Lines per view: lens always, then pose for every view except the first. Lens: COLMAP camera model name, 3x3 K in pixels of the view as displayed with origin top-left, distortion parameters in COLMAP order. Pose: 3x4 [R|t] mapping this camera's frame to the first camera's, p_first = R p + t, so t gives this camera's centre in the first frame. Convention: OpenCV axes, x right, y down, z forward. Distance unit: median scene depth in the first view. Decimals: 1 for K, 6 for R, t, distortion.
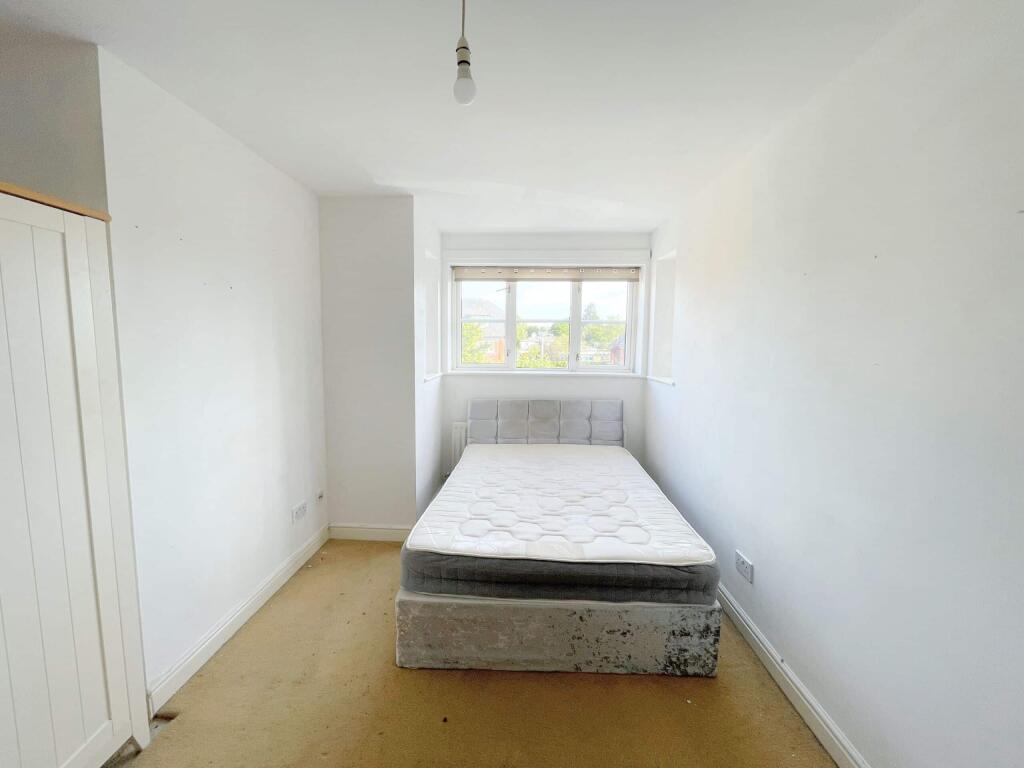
lens RADIAL K [[412.9, 0, 512.0], [0, 412.9, 384.0], [0, 0, 1]] dist [-0.002578, -0.000368]
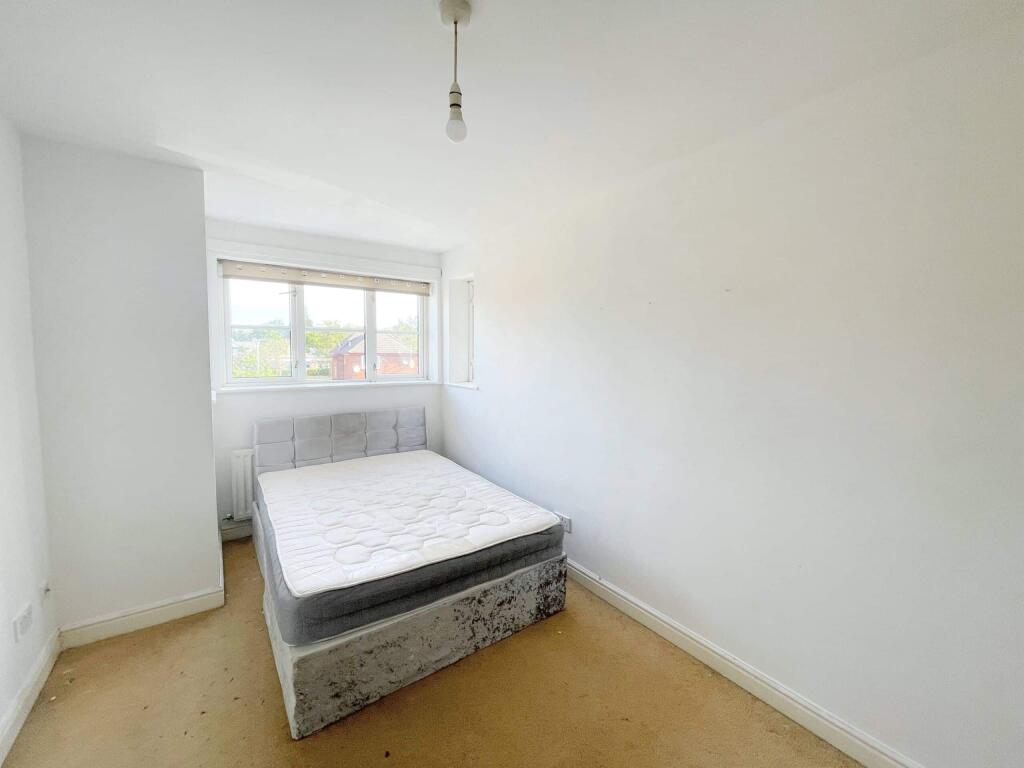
lens RADIAL K [[411.0, 0, 512.0], [0, 411.0, 384.0], [0, 0, 1]] dist [0.001385, -0.000229]
pose [[0.794359, -0.051202, 0.605287, -0.290343], [0.060195, 0.998172, 0.005438, -0.016014], [-0.604459, 0.032115, 0.795988, 0.026215]]
